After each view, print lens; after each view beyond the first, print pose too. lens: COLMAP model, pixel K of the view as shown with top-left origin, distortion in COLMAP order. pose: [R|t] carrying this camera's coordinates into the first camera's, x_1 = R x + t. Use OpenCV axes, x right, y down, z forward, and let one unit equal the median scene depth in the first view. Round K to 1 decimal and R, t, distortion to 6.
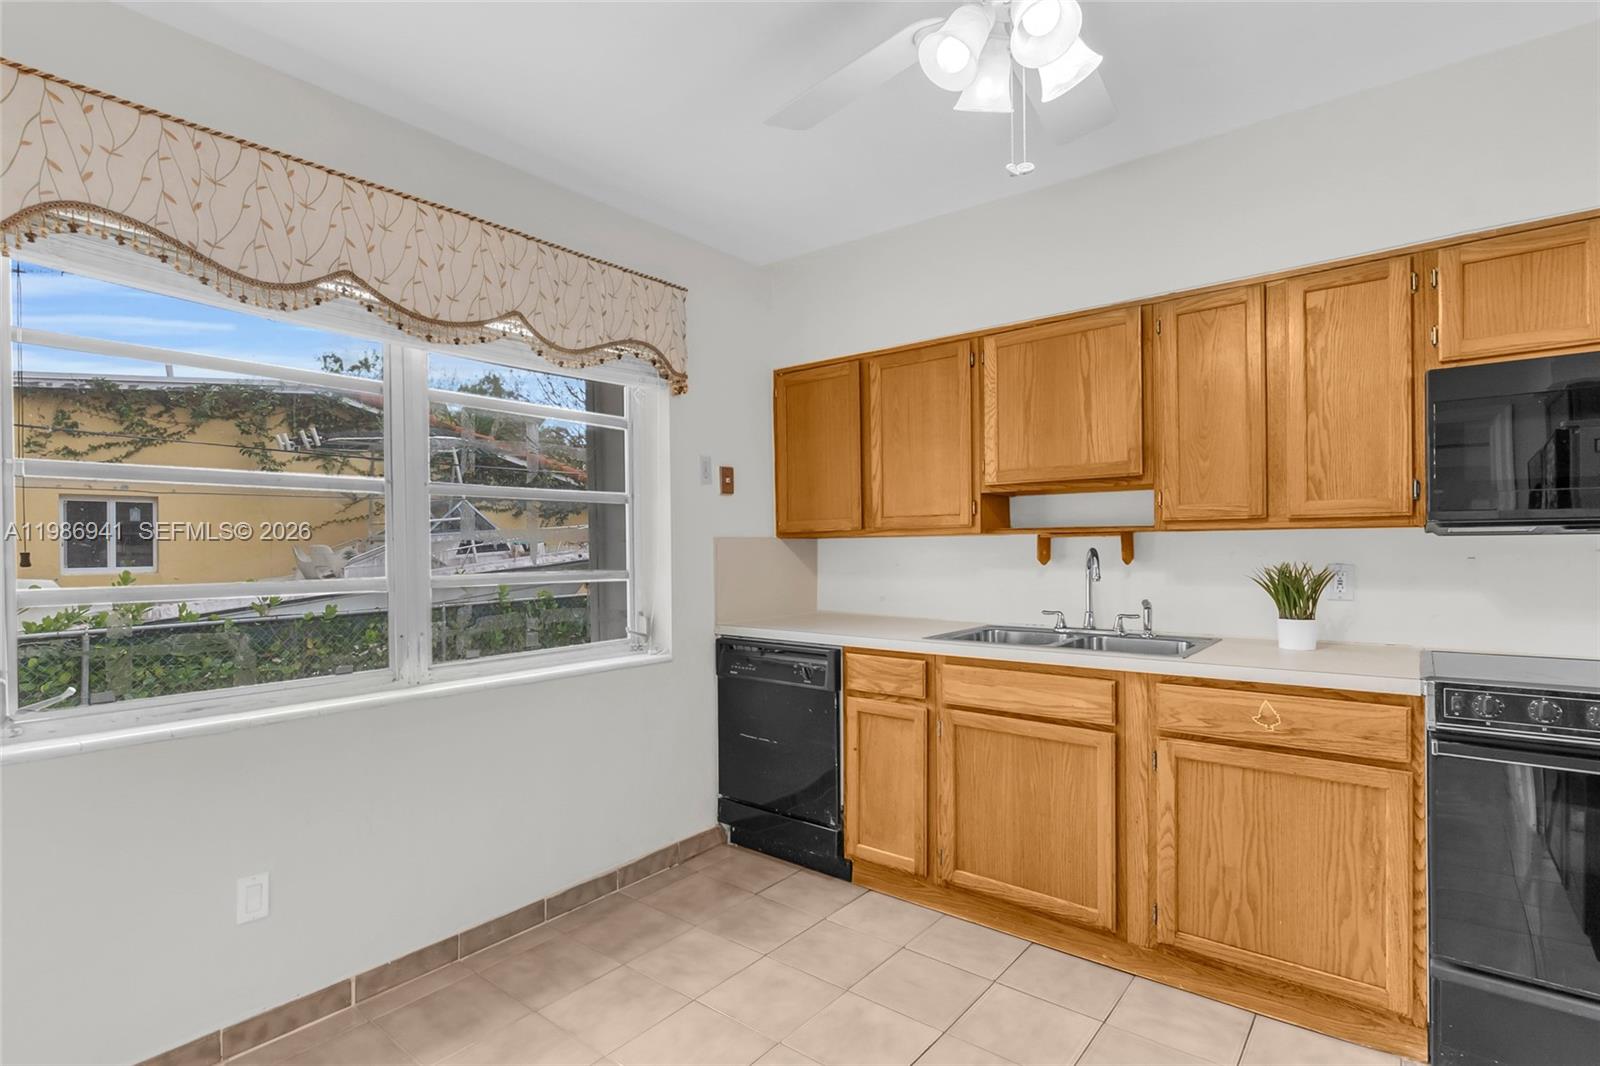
lens RADIAL K [[796.7, 0, 789.0], [0, 796.7, 541.4], [0, 0, 1]] dist [0.006759, 0.001057]
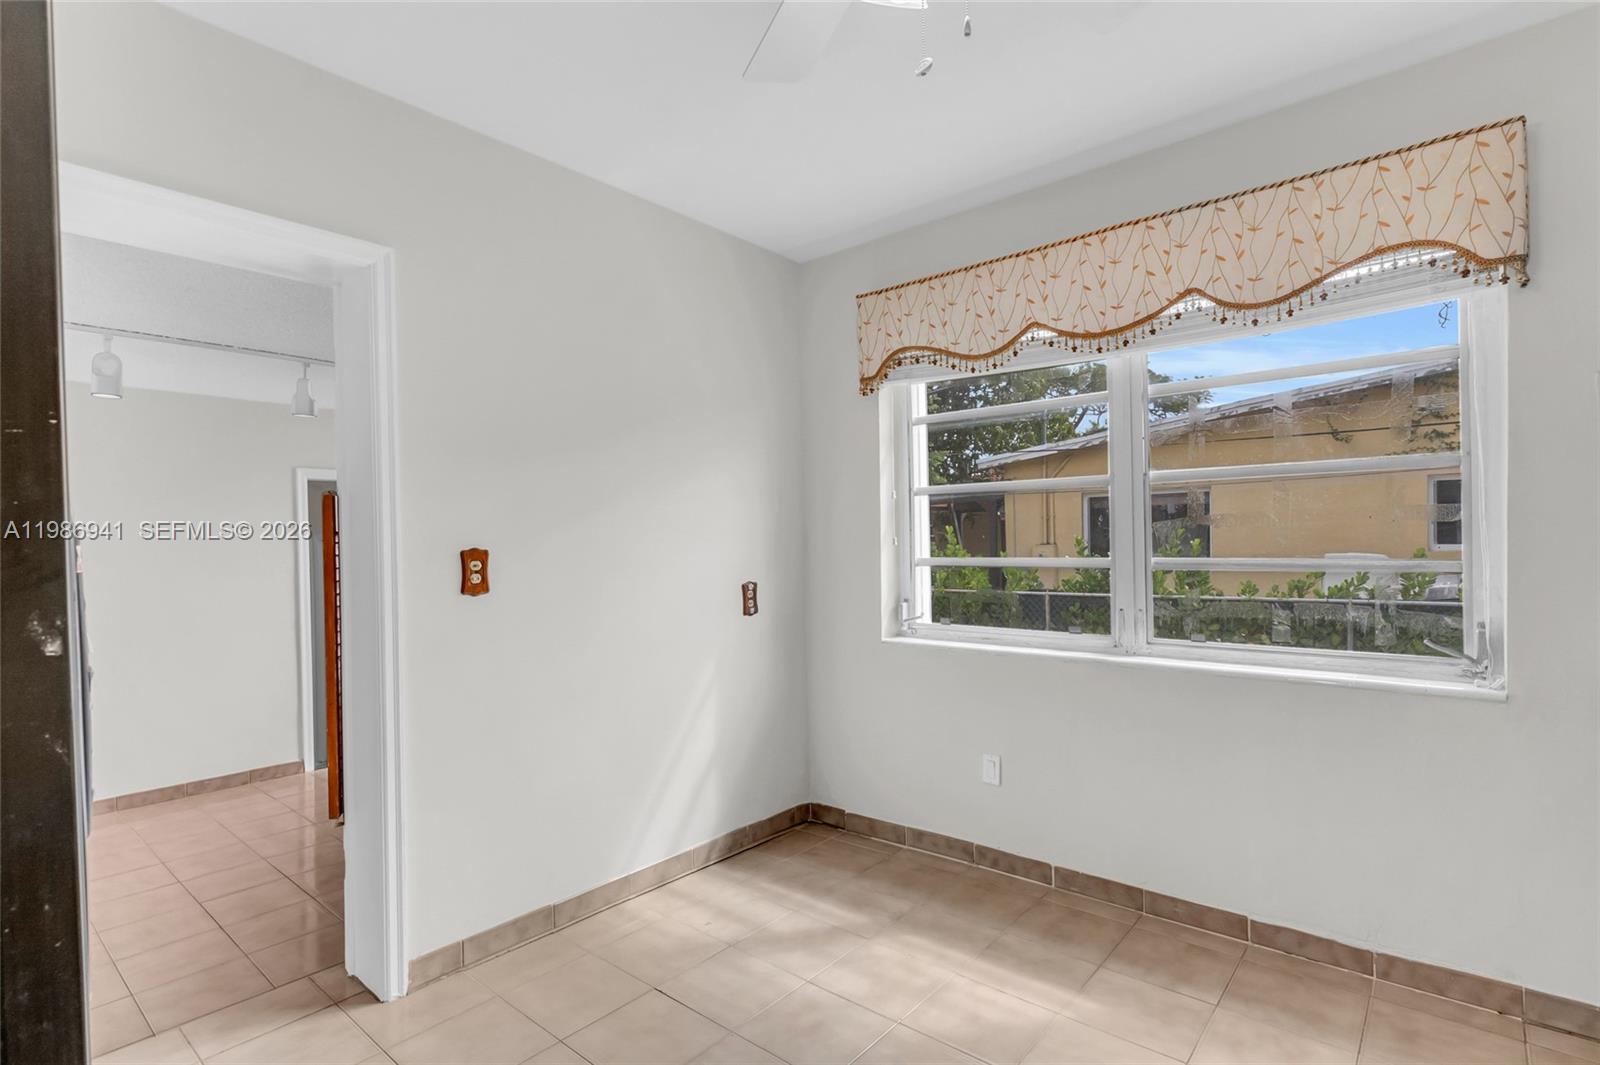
lens RADIAL K [[796.7, 0, 790.5], [0, 796.7, 535.4], [0, 0, 1]] dist [0.006759, 0.001057]
pose [[-0.038069, 0.000186, -0.999275, 0.672295], [0.020396, 0.999792, -0.000591, 0.003276], [0.999067, -0.020404, -0.038065, 0.561992]]
